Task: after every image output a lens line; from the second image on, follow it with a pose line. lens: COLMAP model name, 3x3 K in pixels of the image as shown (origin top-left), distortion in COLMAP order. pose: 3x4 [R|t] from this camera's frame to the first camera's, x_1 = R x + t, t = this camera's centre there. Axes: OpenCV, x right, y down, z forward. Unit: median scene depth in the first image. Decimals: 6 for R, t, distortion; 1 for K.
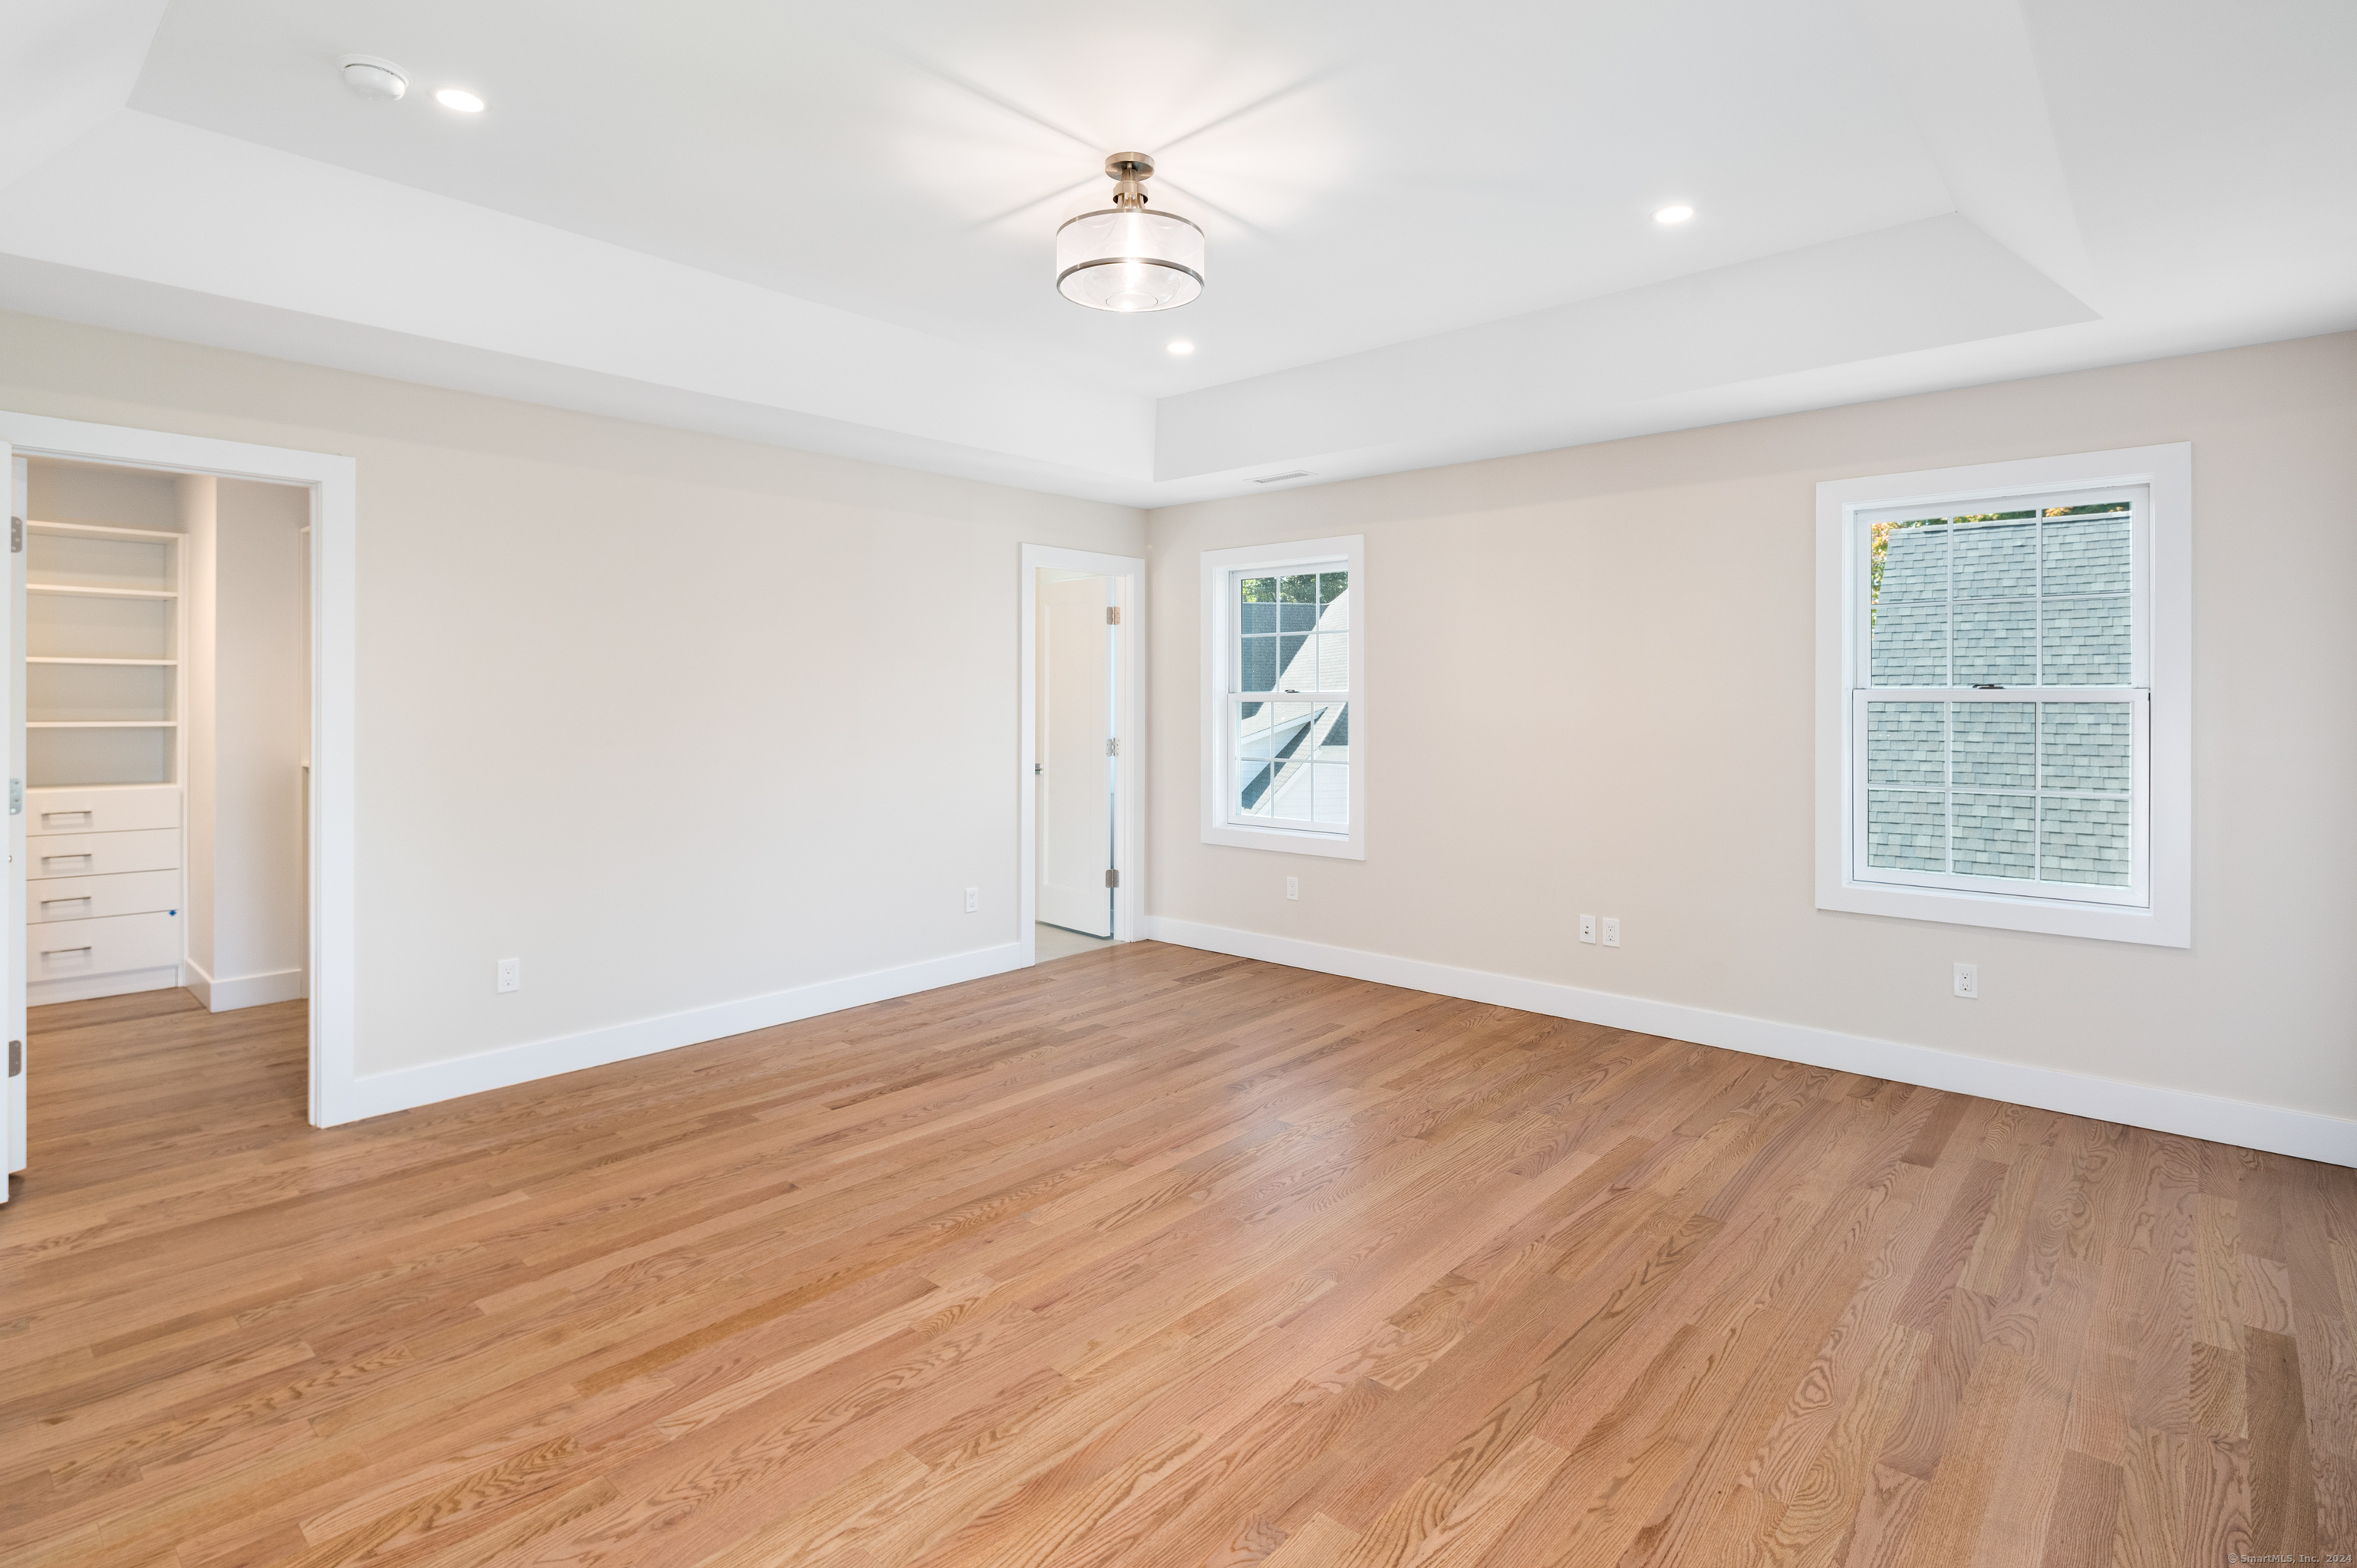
lens RADIAL K [[1143.8, 0, 1172.2], [0, 1143.8, 706.6], [0, 0, 1]] dist [0.002844, -0.001856]
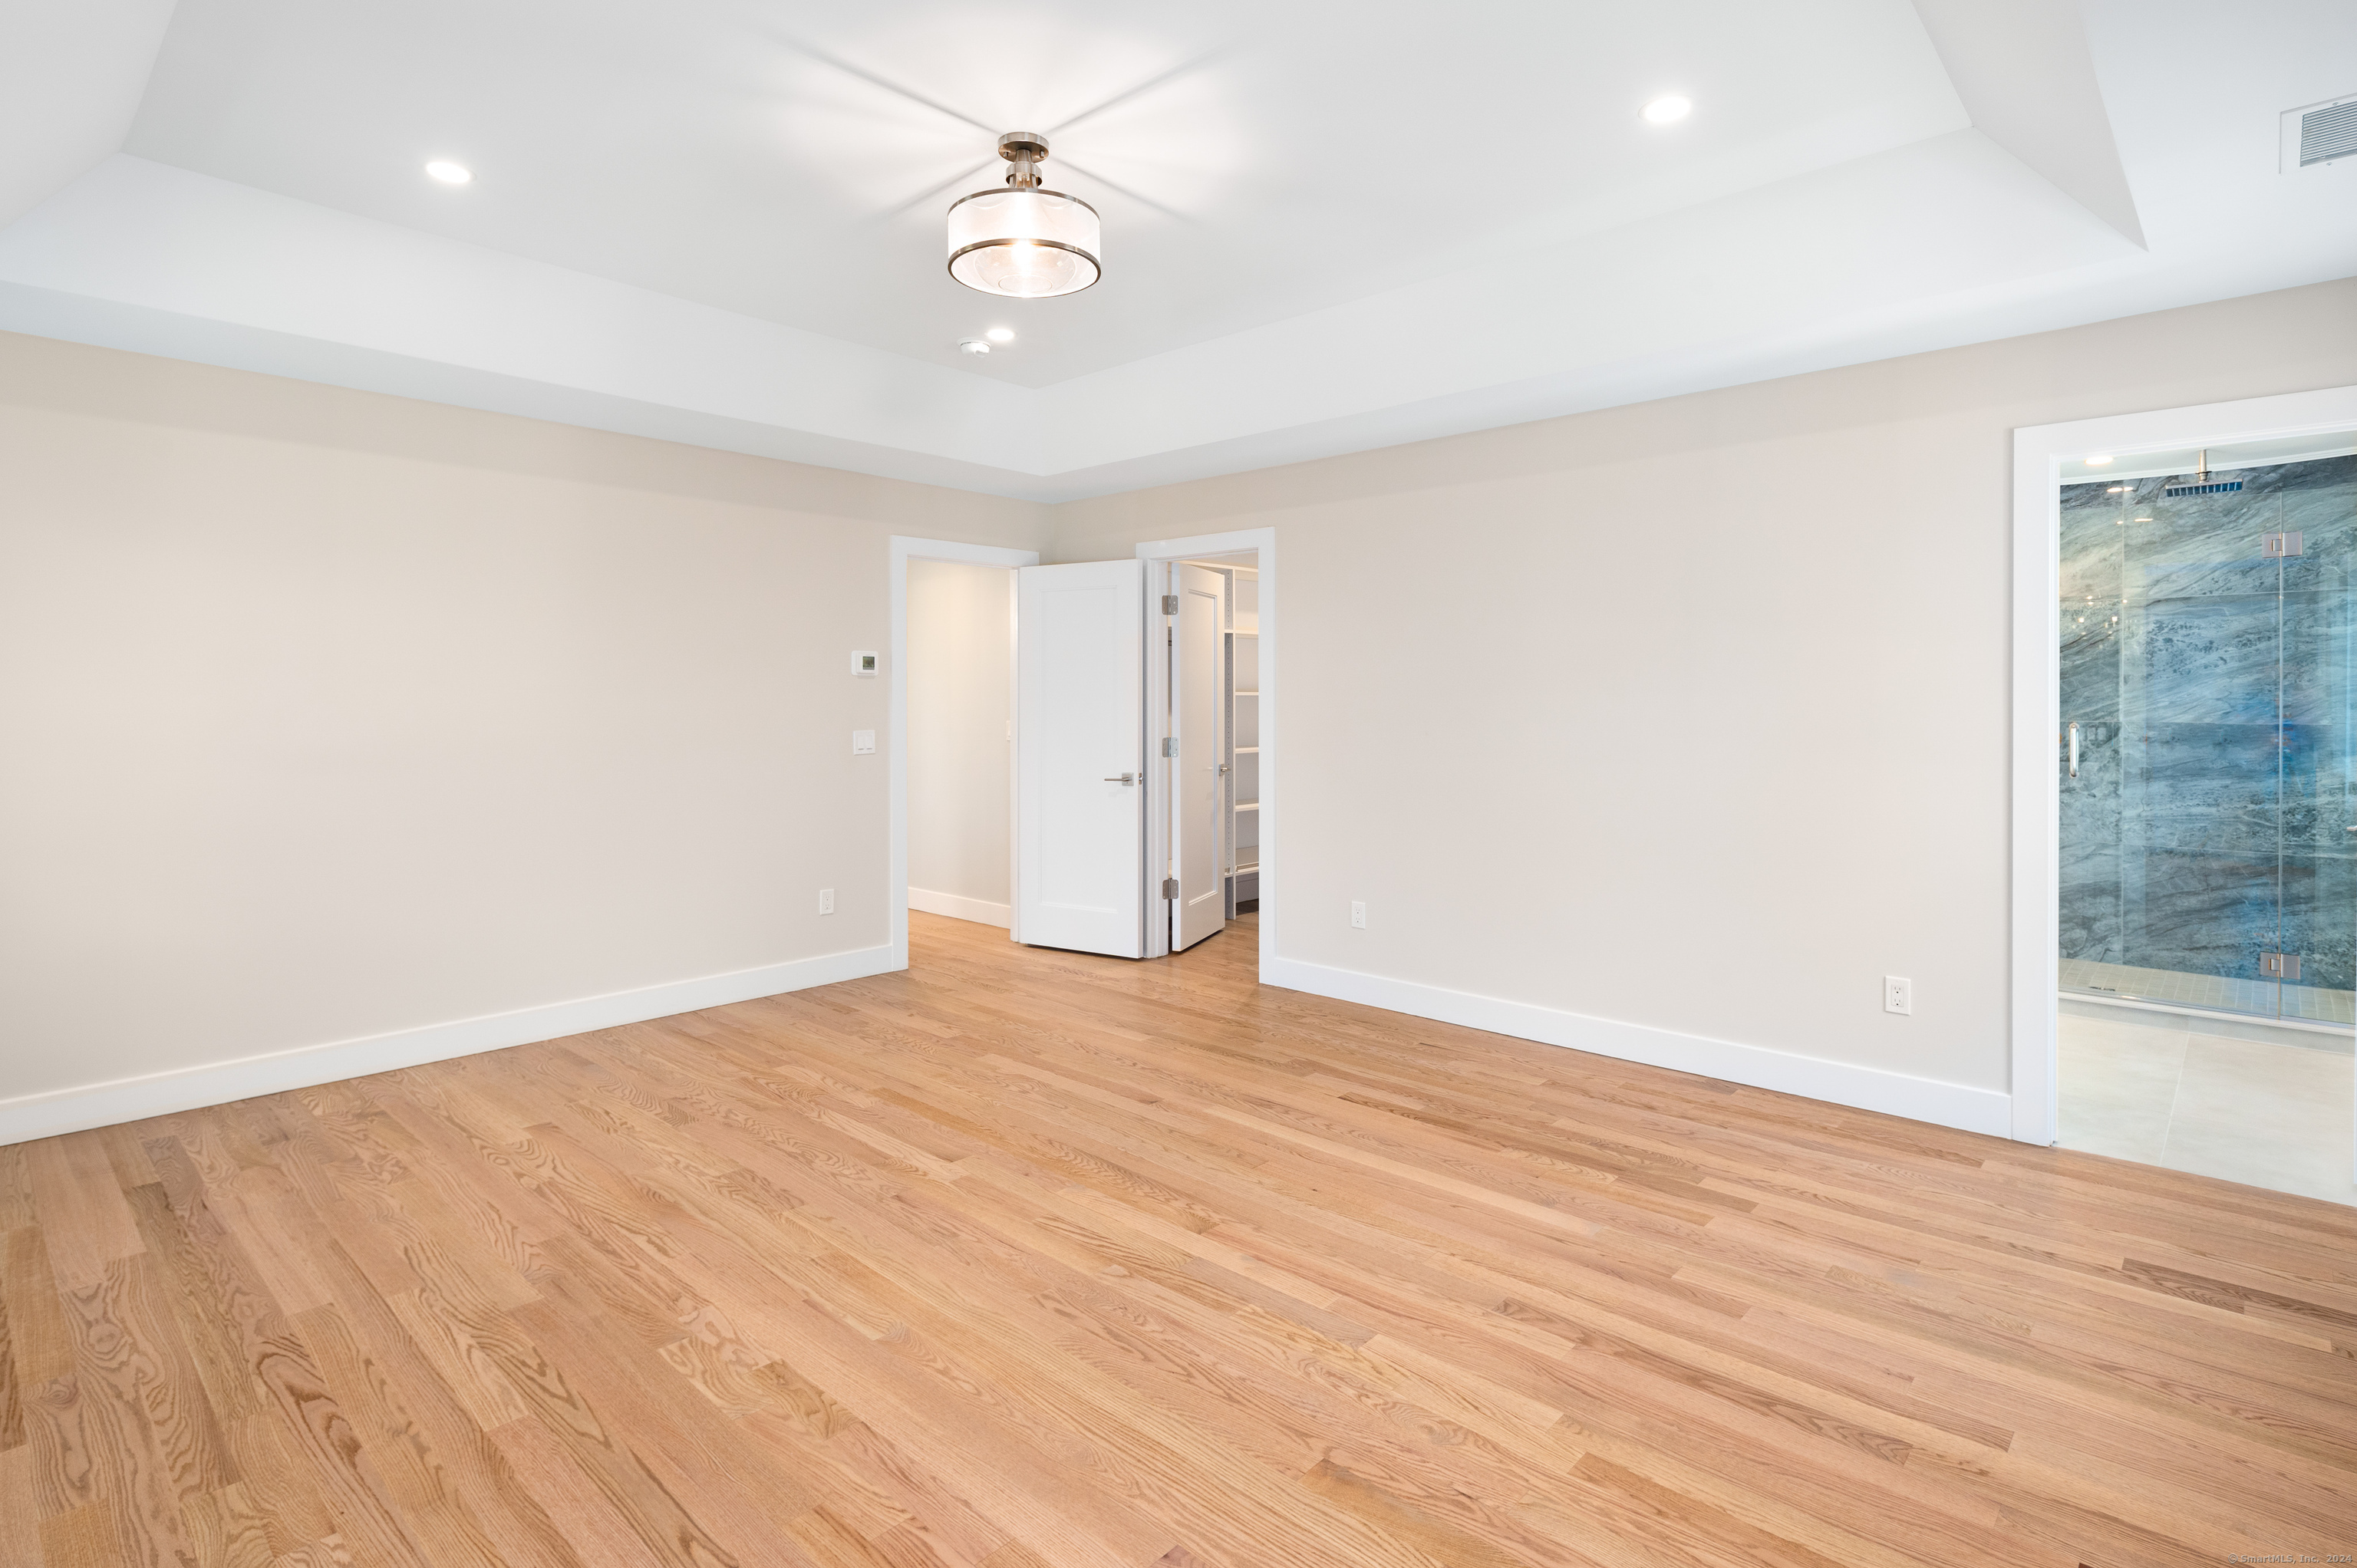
lens RADIAL K [[1143.8, 0, 1143.1], [0, 1143.8, 699.2], [0, 0, 1]] dist [0.002844, -0.001856]
pose [[-0.008807, 0.004322, -0.999952, 1.106645], [-0.004619, 0.999980, 0.004363, -0.003741], [0.999951, 0.004657, -0.008787, 1.297608]]
